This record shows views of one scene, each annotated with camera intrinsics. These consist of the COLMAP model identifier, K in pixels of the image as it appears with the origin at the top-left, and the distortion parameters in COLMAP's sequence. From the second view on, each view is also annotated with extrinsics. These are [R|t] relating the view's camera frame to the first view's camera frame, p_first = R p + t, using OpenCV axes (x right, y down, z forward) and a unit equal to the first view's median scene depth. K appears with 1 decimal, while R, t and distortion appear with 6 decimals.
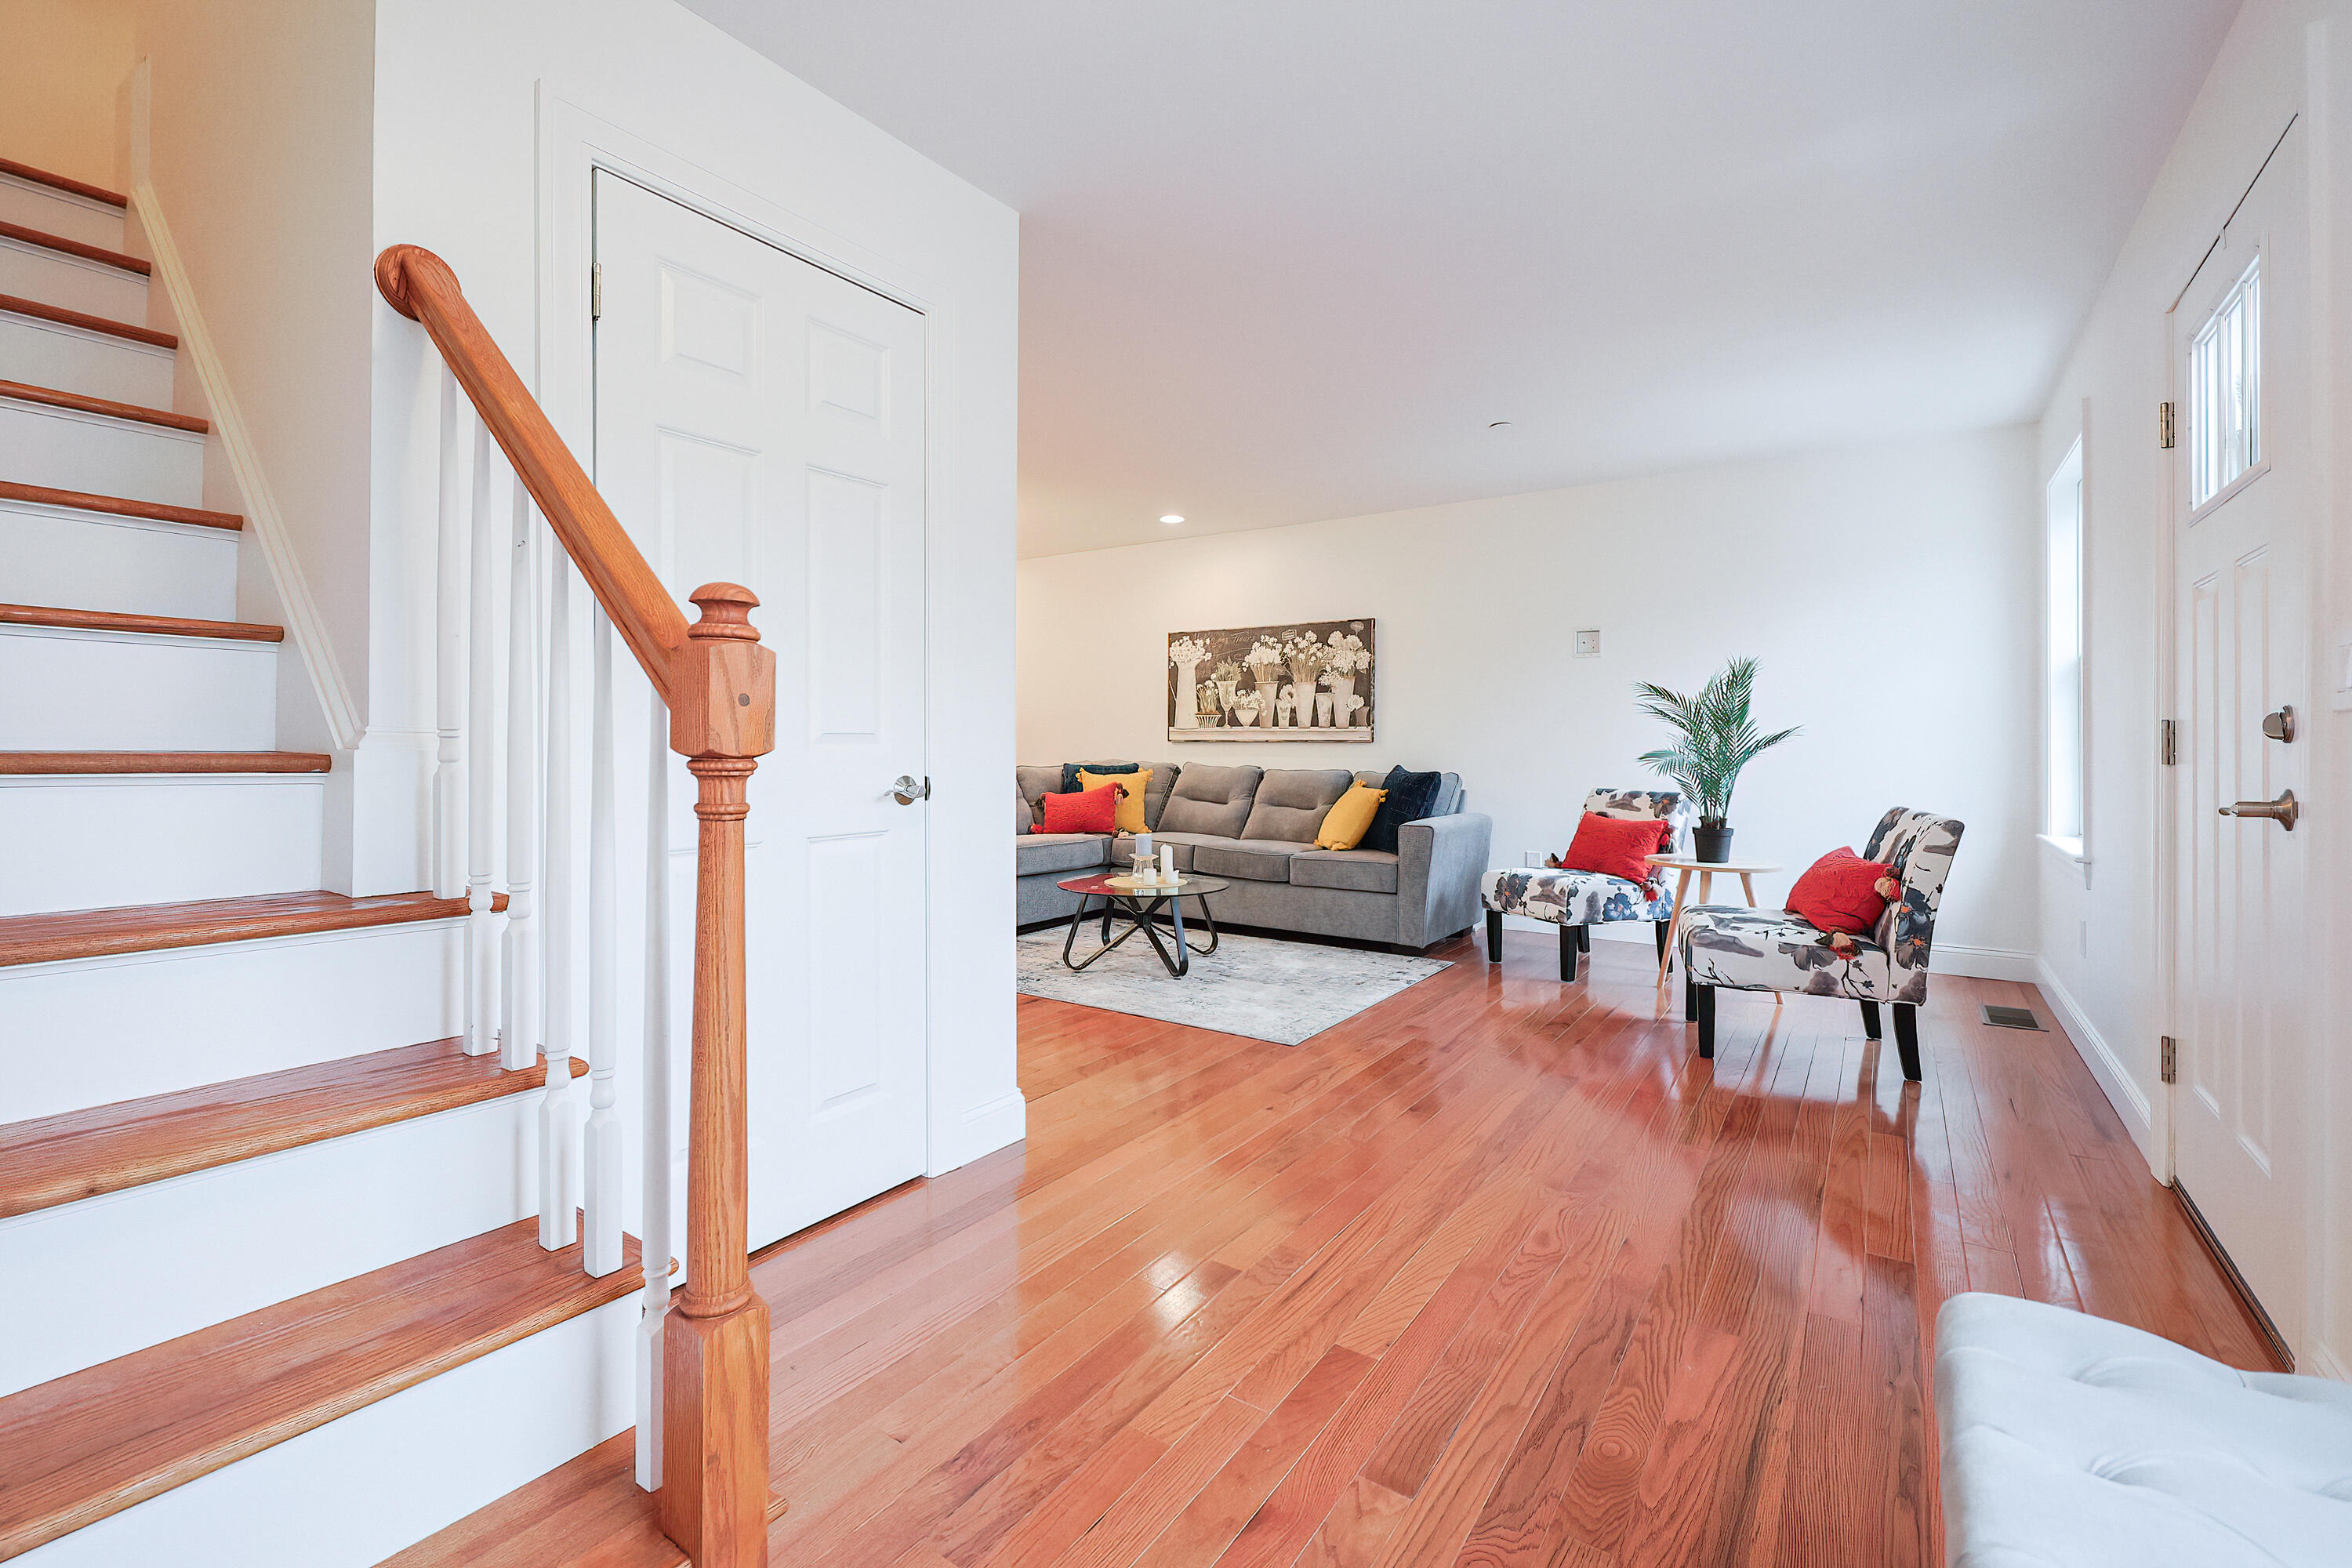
lens RADIAL K [[1027.0, 0, 1182.2], [0, 1027.0, 746.5], [0, 0, 1]] dist [-0.000562, -0.000047]
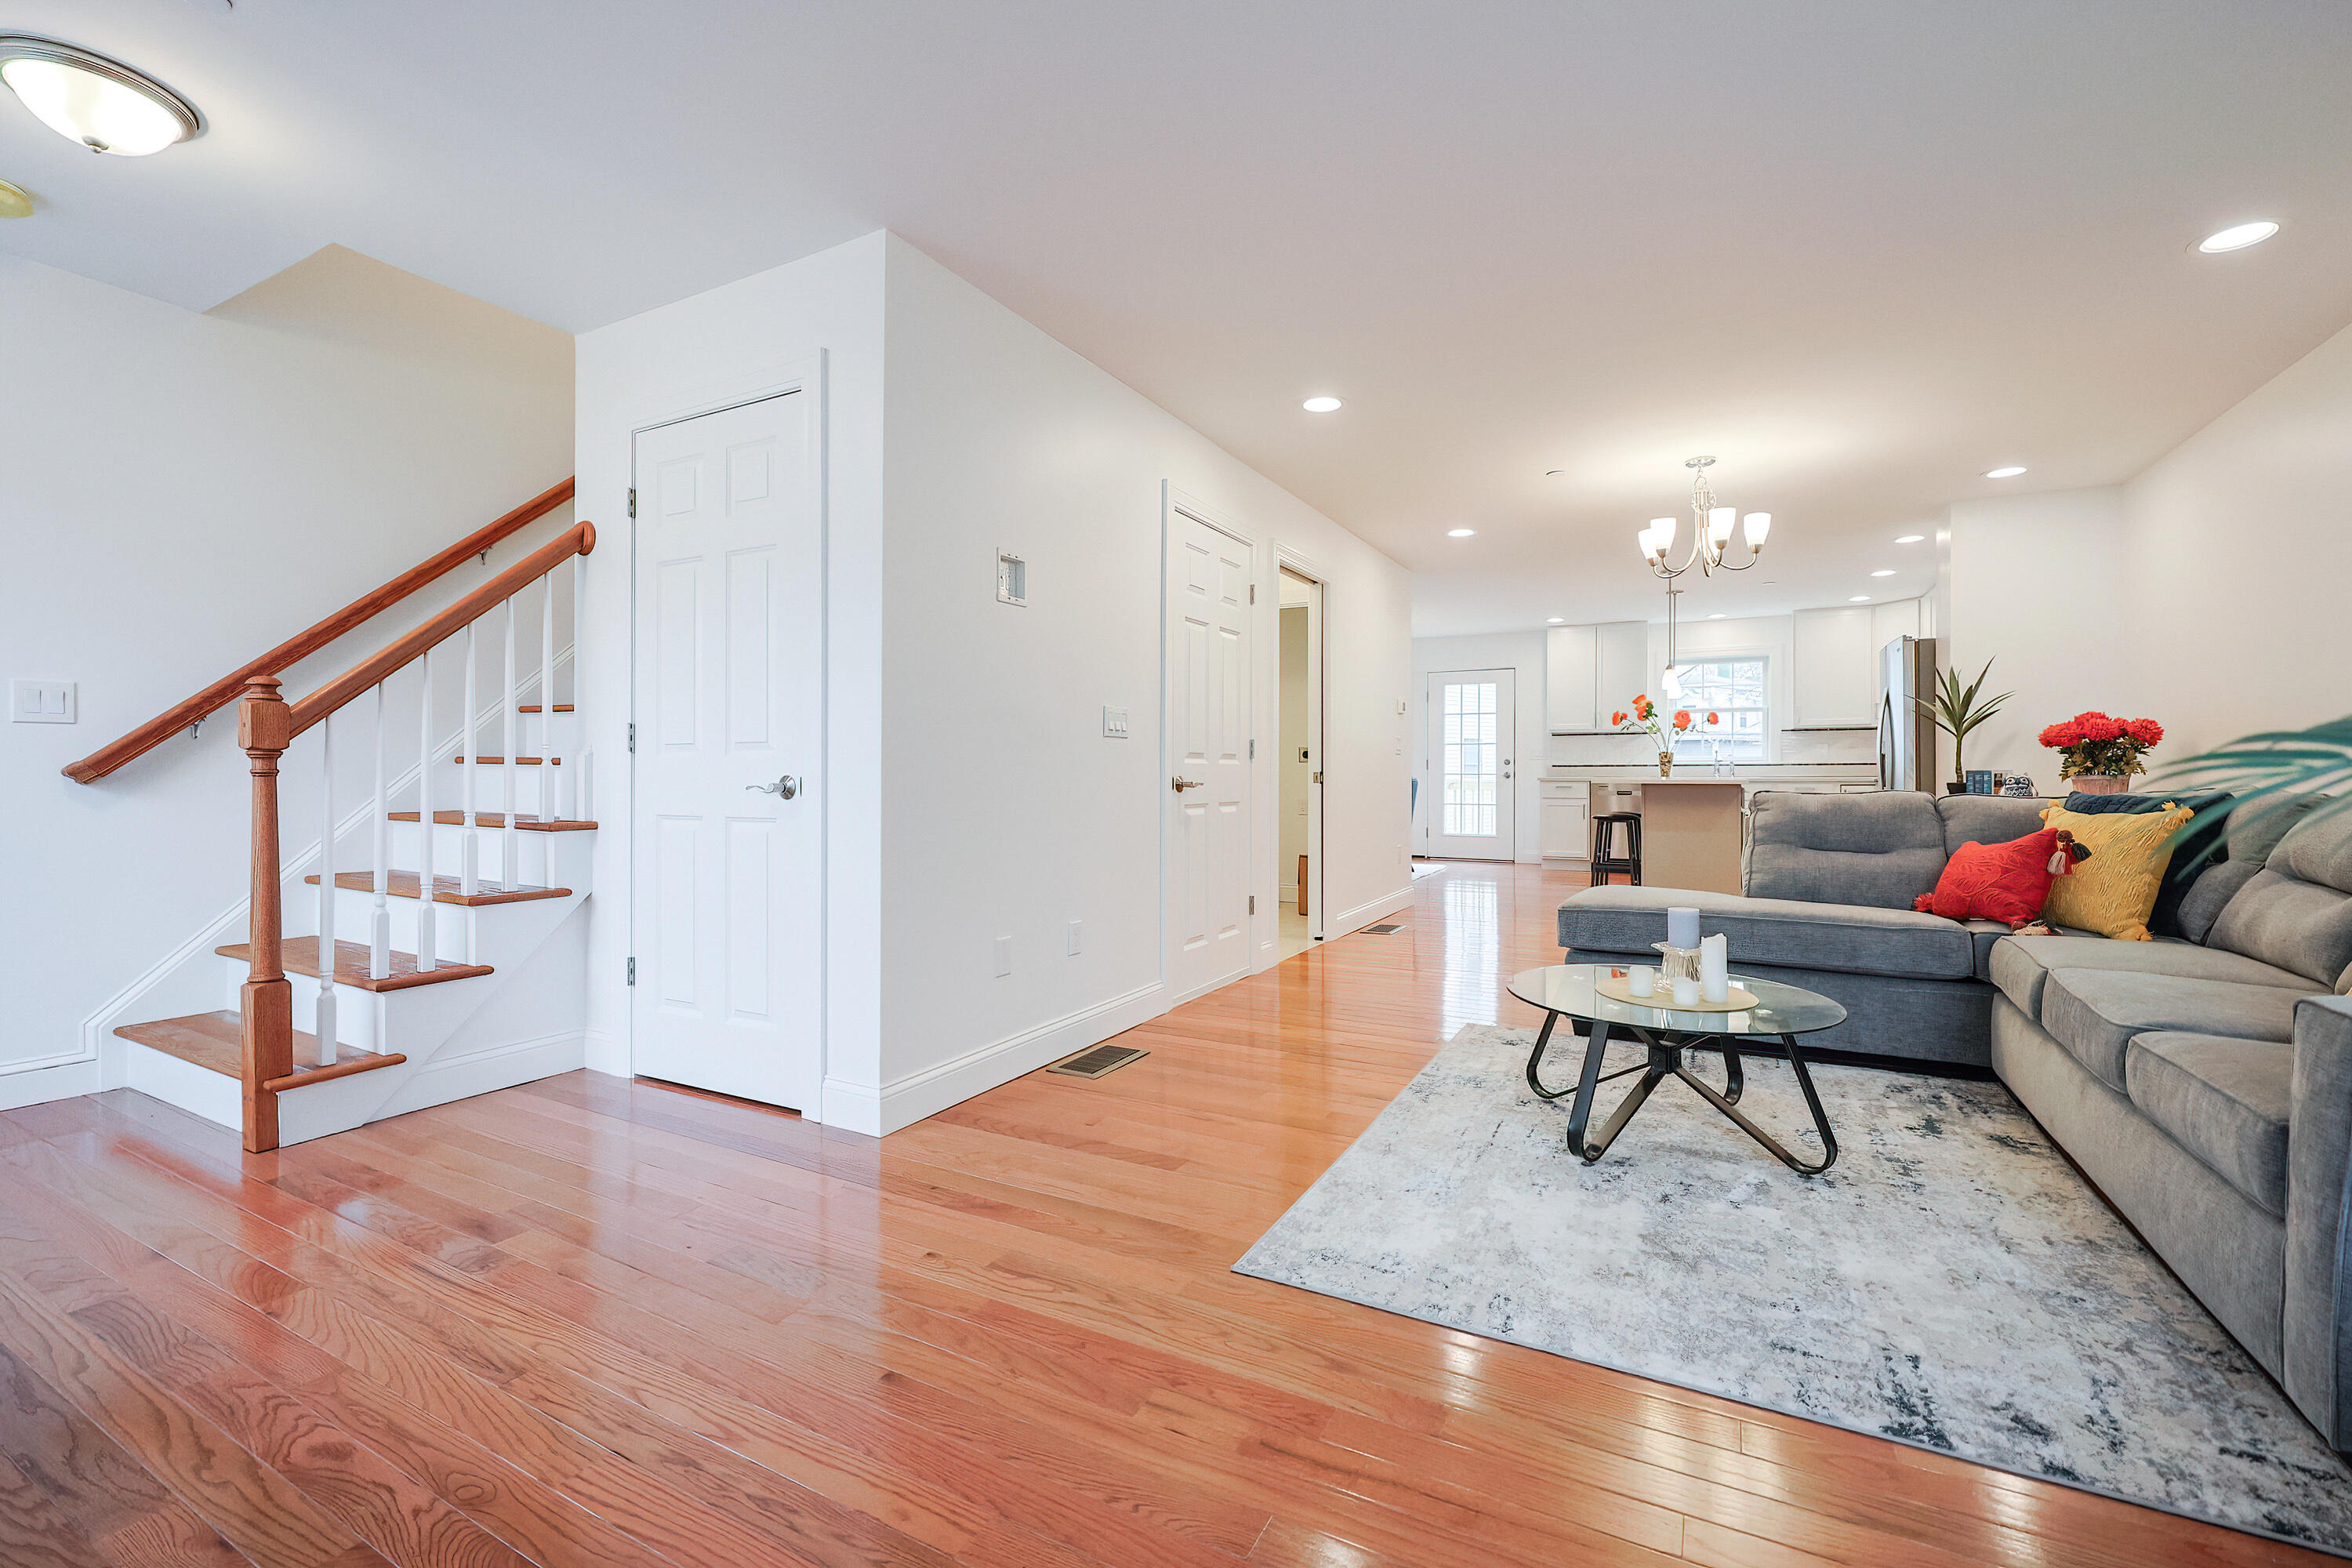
lens RADIAL K [[990.1, 0, 1176.3], [0, 990.1, 777.0], [0, 0, 1]] dist [-0.002845, -0.000243]
pose [[0.103108, -0.001659, -0.994669, 1.021827], [-0.004788, 0.999986, -0.002164, 0.033031], [0.994659, 0.004985, 0.103099, 1.436095]]
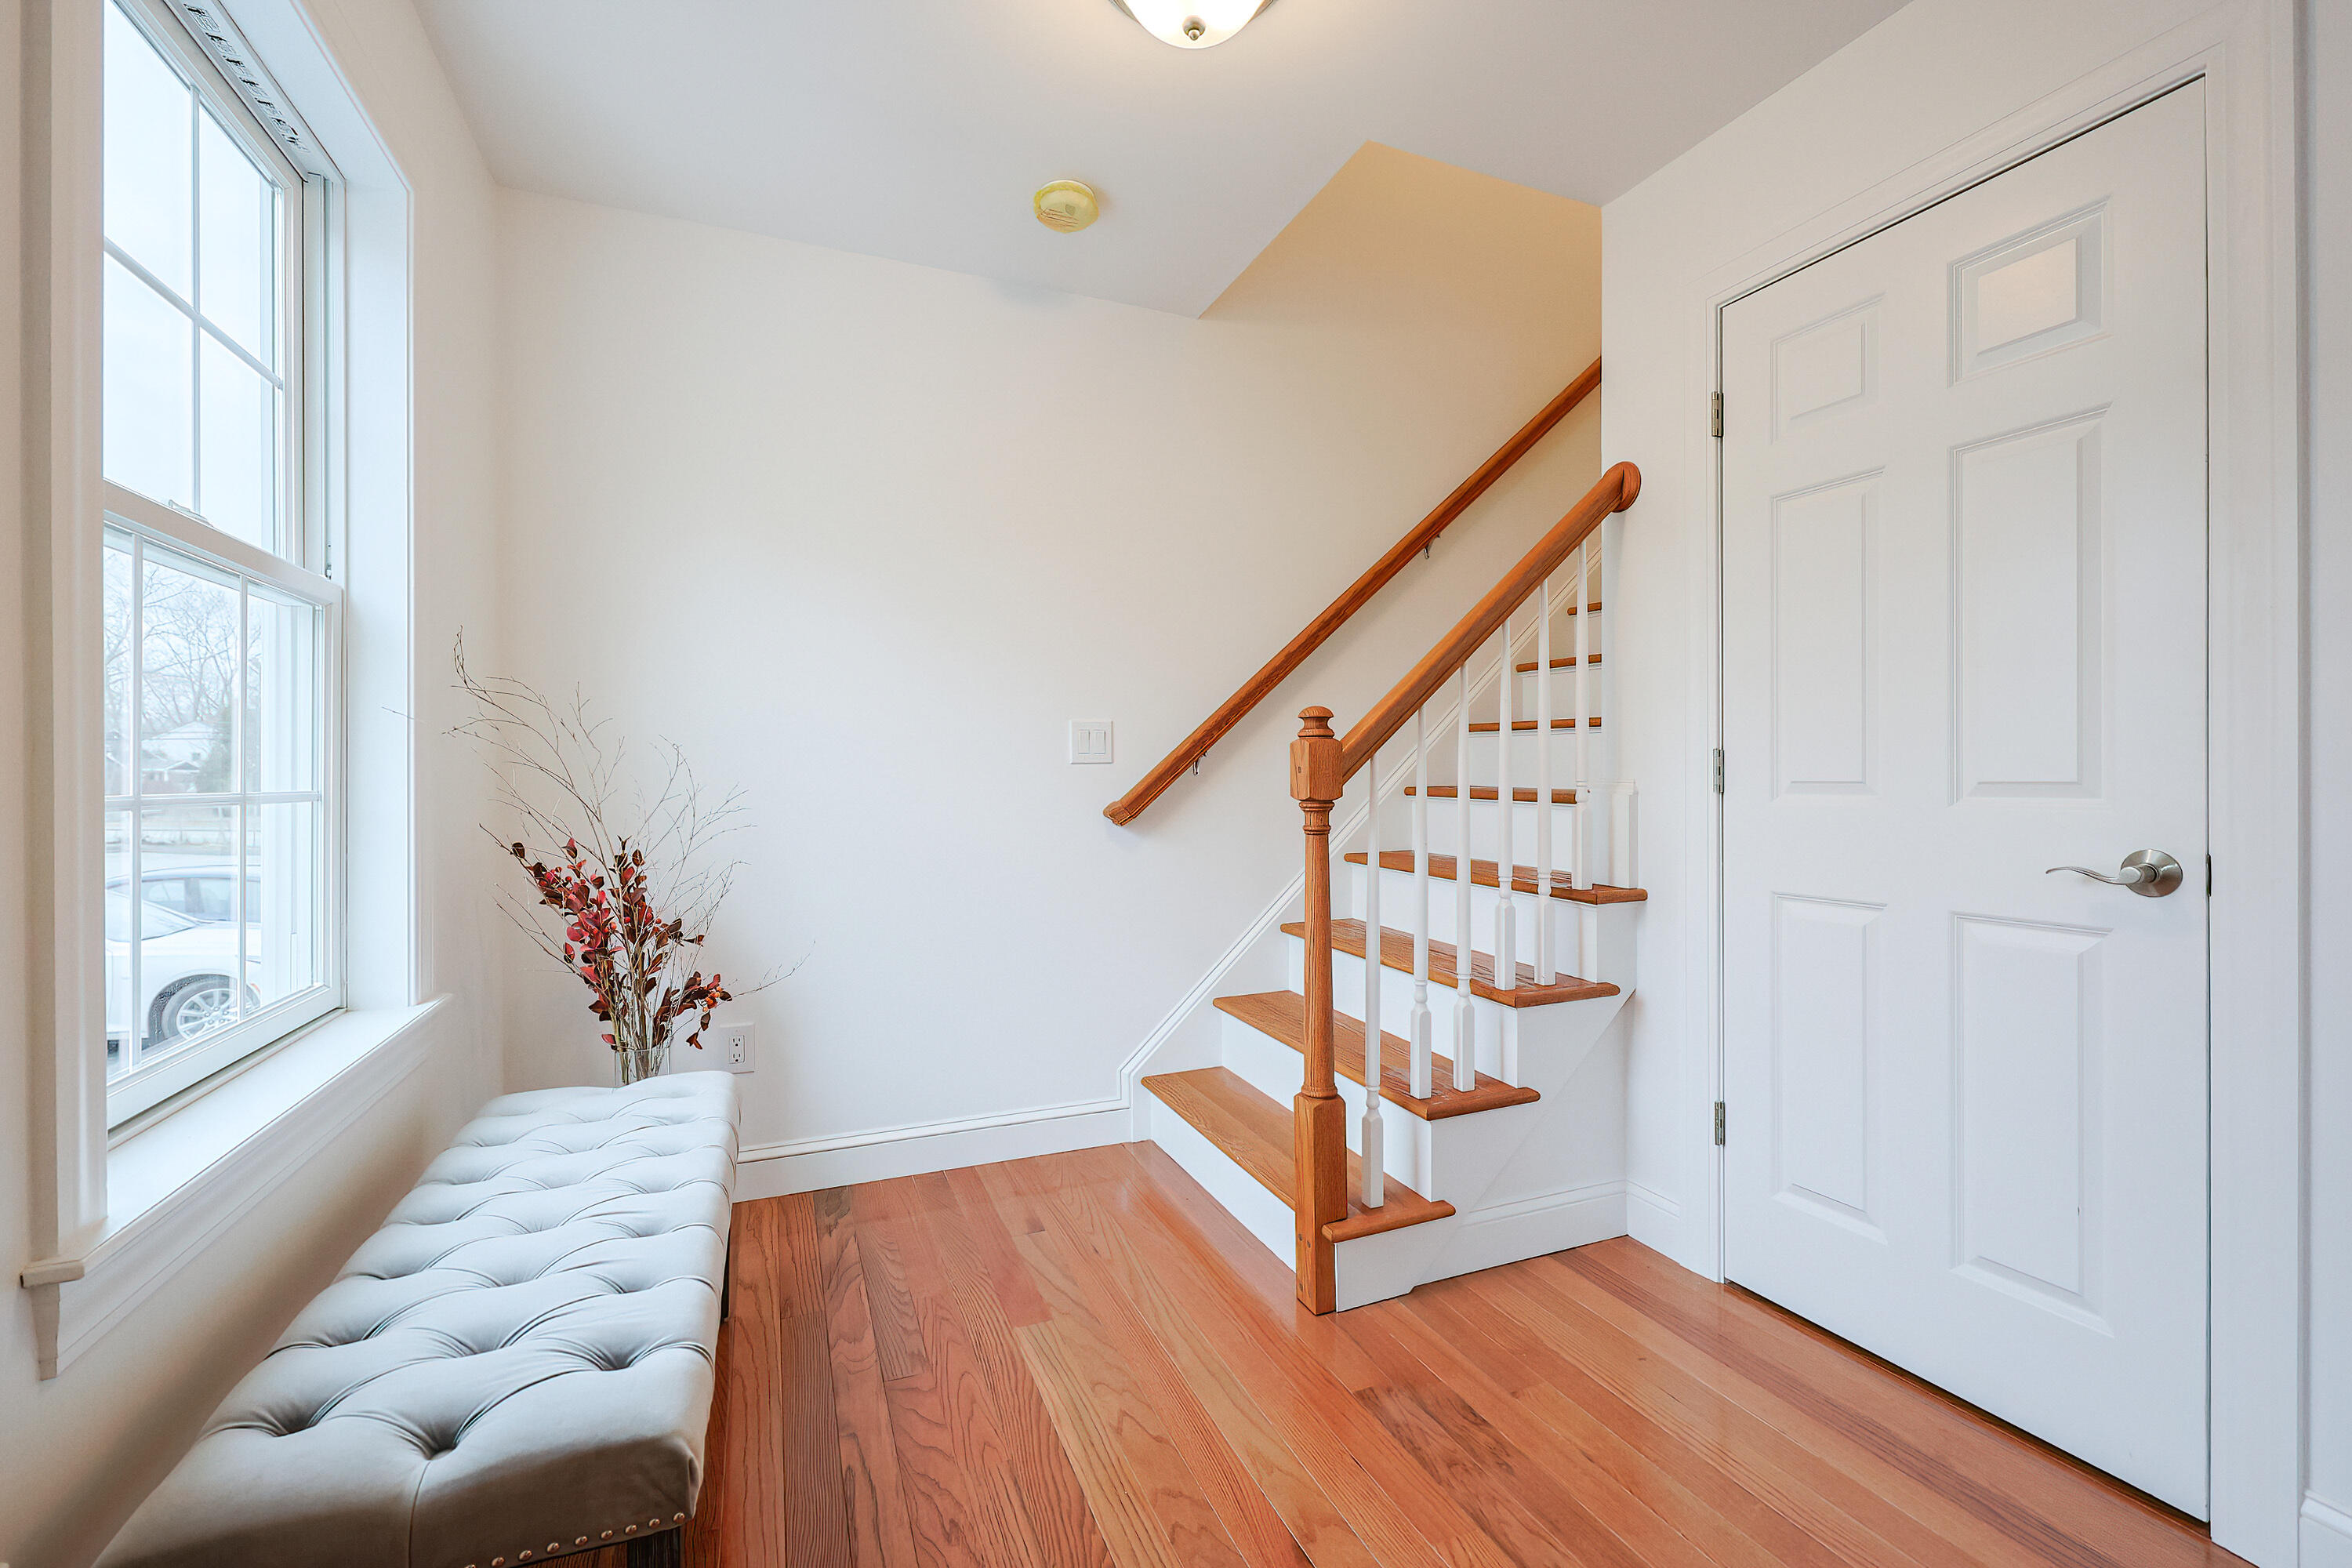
lens RADIAL K [[990.1, 0, 1176.3], [0, 990.1, 777.0], [0, 0, 1]] dist [-0.002845, -0.000243]
pose [[-0.546879, 0.005285, -0.837195, 0.599705], [0.002323, 0.999986, 0.004795, -0.022056], [0.837209, 0.000677, -0.546883, 0.888908]]
